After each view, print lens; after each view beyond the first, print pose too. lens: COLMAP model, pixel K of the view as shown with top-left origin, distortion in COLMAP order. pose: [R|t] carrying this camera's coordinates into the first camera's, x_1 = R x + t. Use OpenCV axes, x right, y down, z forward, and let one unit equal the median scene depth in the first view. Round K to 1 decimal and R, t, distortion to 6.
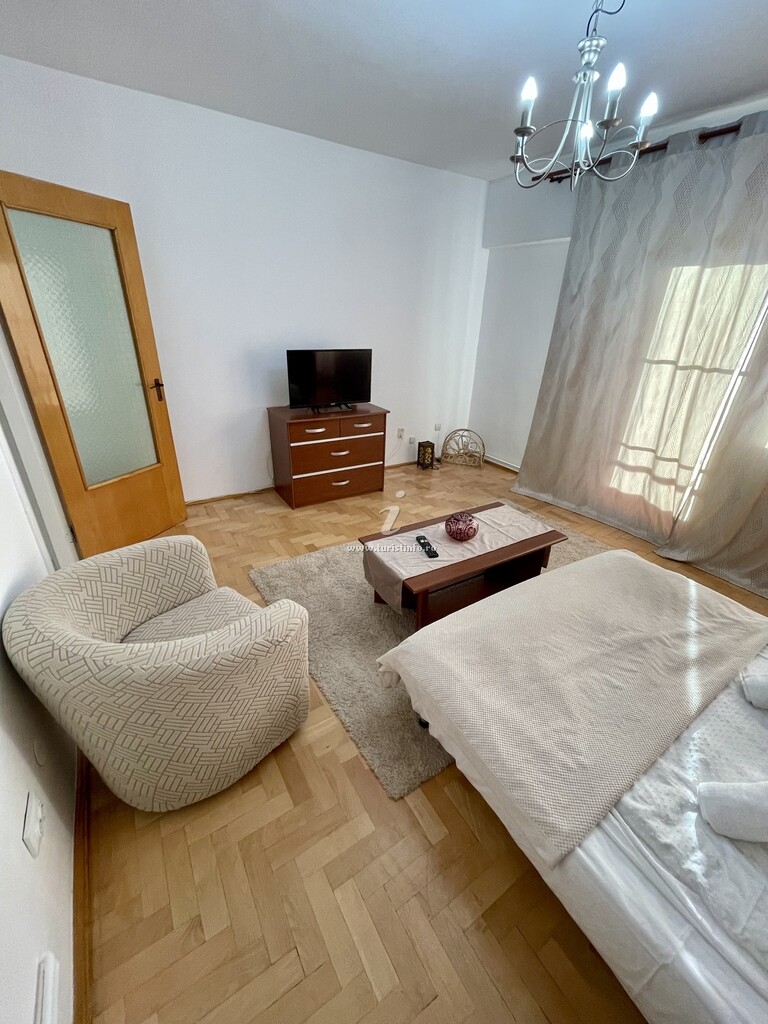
lens RADIAL K [[411.9, 0, 388.1], [0, 411.9, 514.3], [0, 0, 1]] dist [-0.007019, 0.000274]
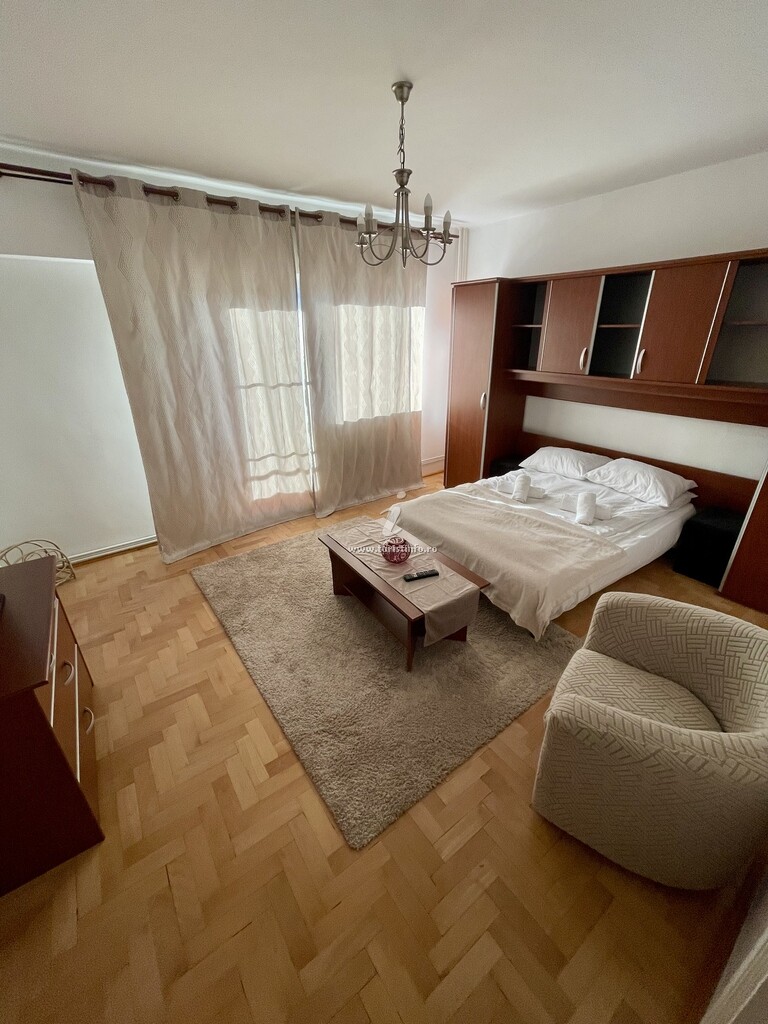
lens RADIAL K [[411.9, 0, 388.1], [0, 411.9, 514.3], [0, 0, 1]] dist [-0.007019, 0.000274]
pose [[-0.066014, -0.432973, 0.898986, -0.546244], [0.440749, 0.795642, 0.415565, -0.365664], [-0.895200, 0.423661, 0.138309, 0.590625]]
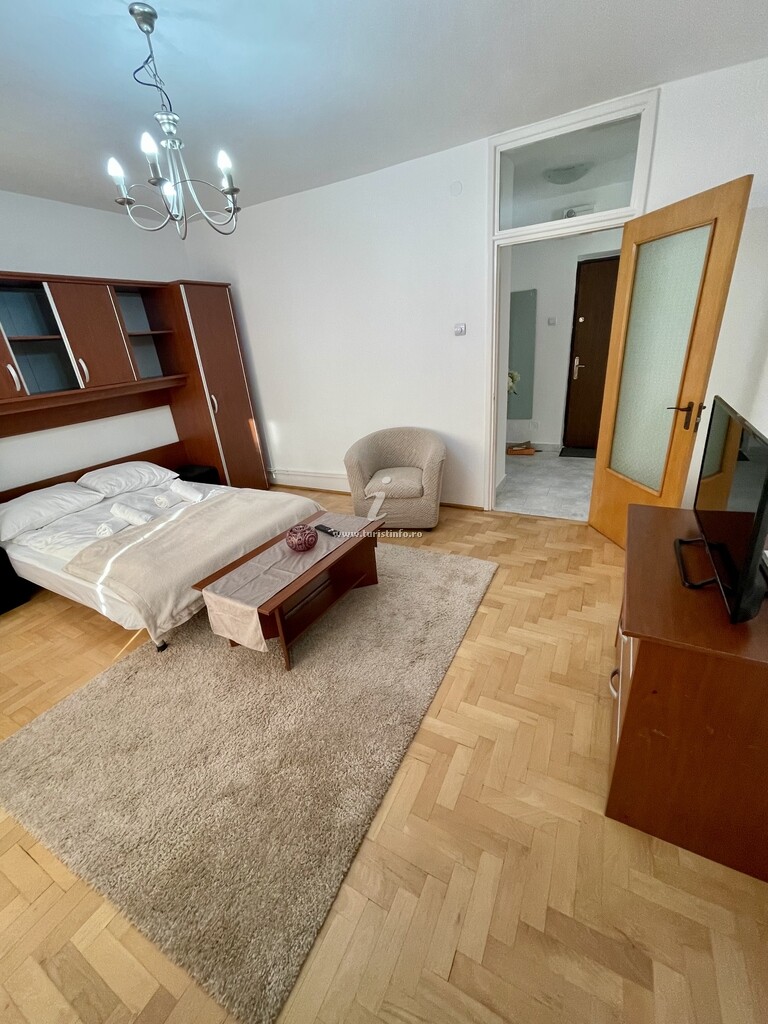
lens RADIAL K [[411.9, 0, 388.1], [0, 411.9, 514.3], [0, 0, 1]] dist [-0.007019, 0.000274]
pose [[-0.866643, 0.232365, -0.441516, 0.304413], [-0.168626, 0.696440, 0.697522, -0.560917], [0.469569, 0.678953, -0.564382, 1.178916]]
